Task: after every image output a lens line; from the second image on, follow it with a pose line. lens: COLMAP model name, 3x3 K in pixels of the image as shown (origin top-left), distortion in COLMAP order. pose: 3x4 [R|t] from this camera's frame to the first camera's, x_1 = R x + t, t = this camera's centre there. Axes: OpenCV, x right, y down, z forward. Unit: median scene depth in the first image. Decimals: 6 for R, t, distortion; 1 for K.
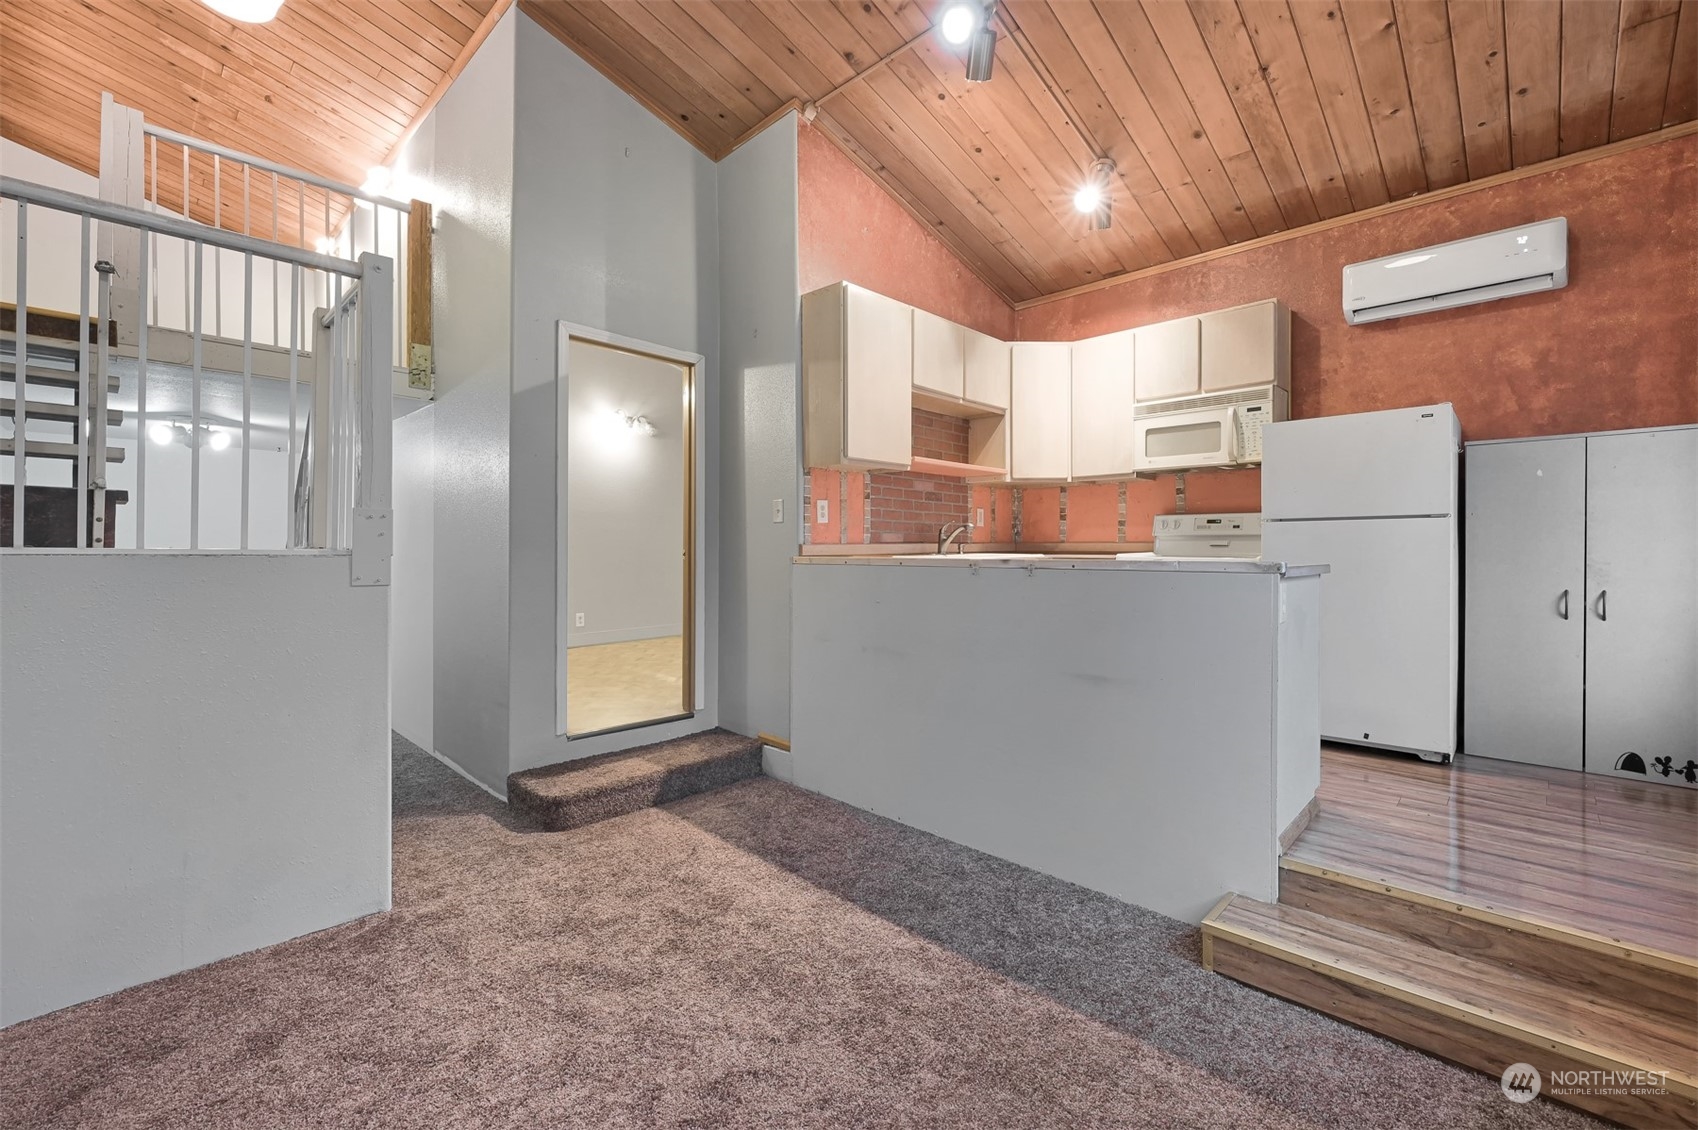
lens RADIAL K [[745.6, 0, 855.1], [0, 745.6, 561.4], [0, 0, 1]] dist [-0.004951, 0.000180]
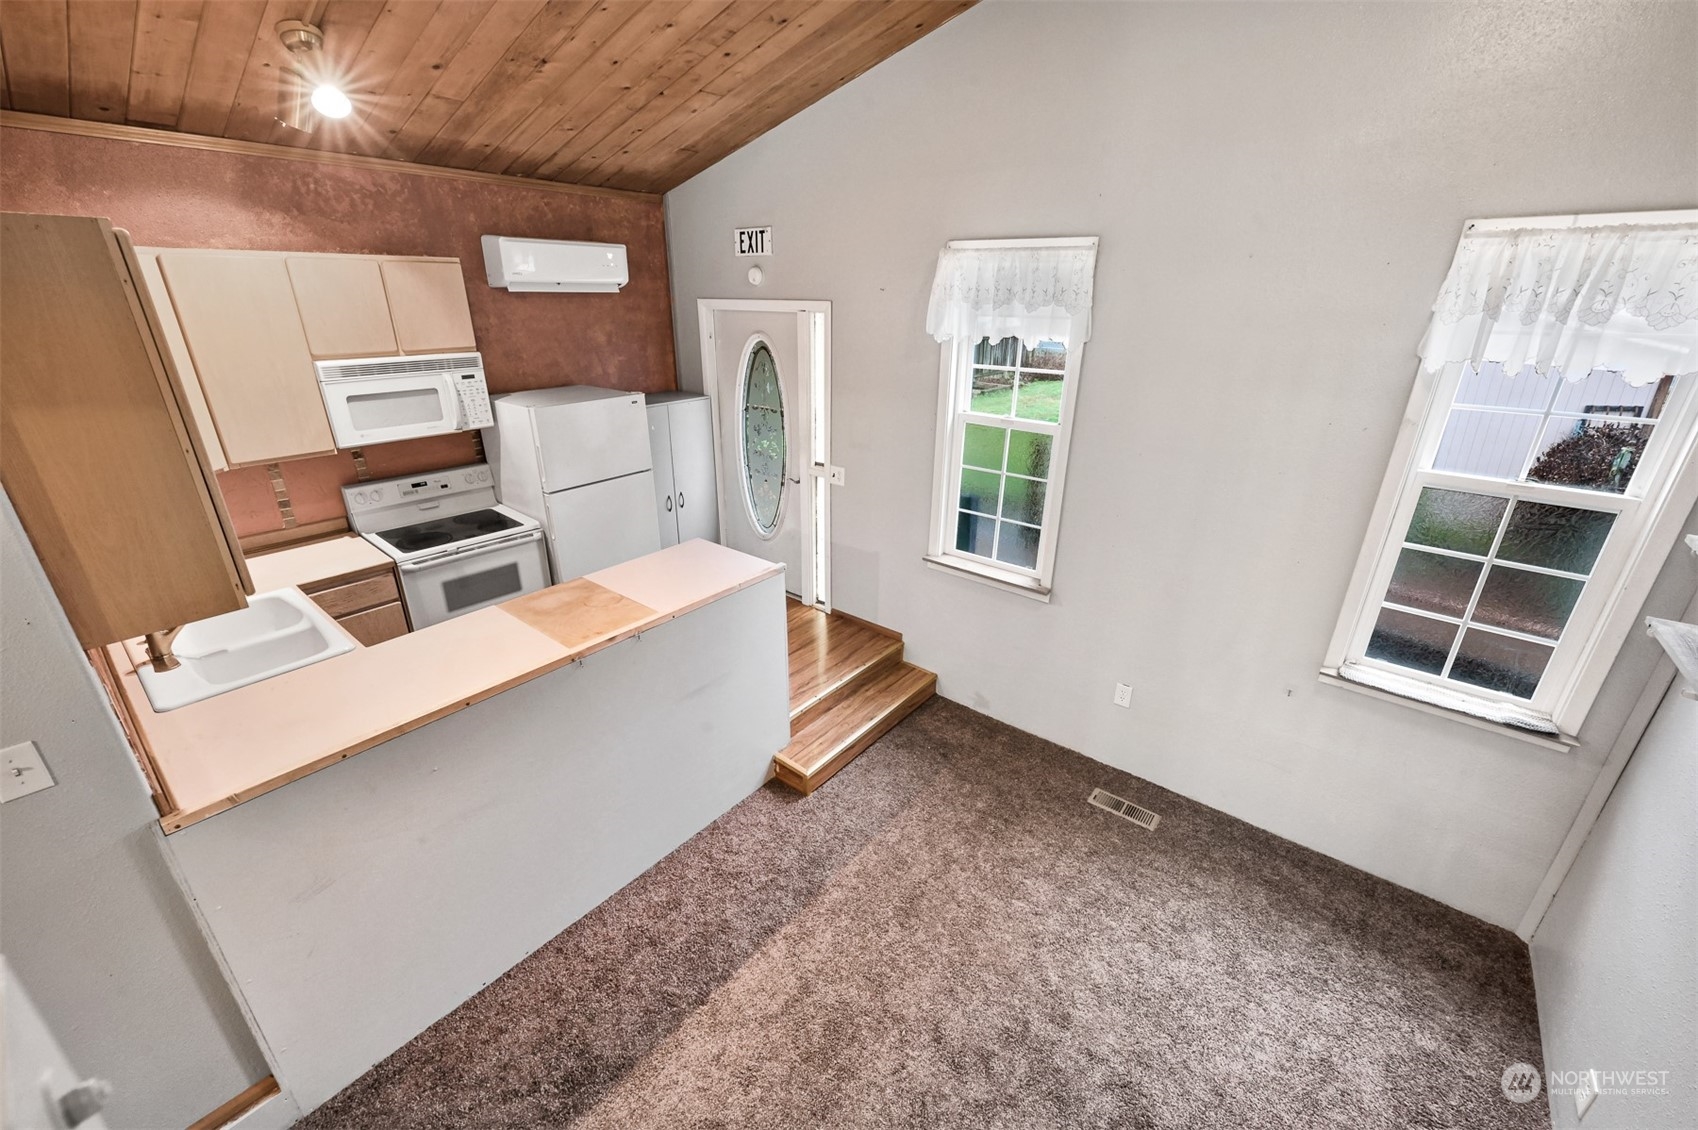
lens RADIAL K [[671.0, 0, 857.0], [0, 671.0, 561.7], [0, 0, 1]] dist [-0.001199, -0.000129]
pose [[-0.109075, -0.374987, 0.920591, -0.556196], [-0.013494, 0.926590, 0.375831, -0.394668], [-0.993942, 0.028572, -0.106128, 0.712019]]
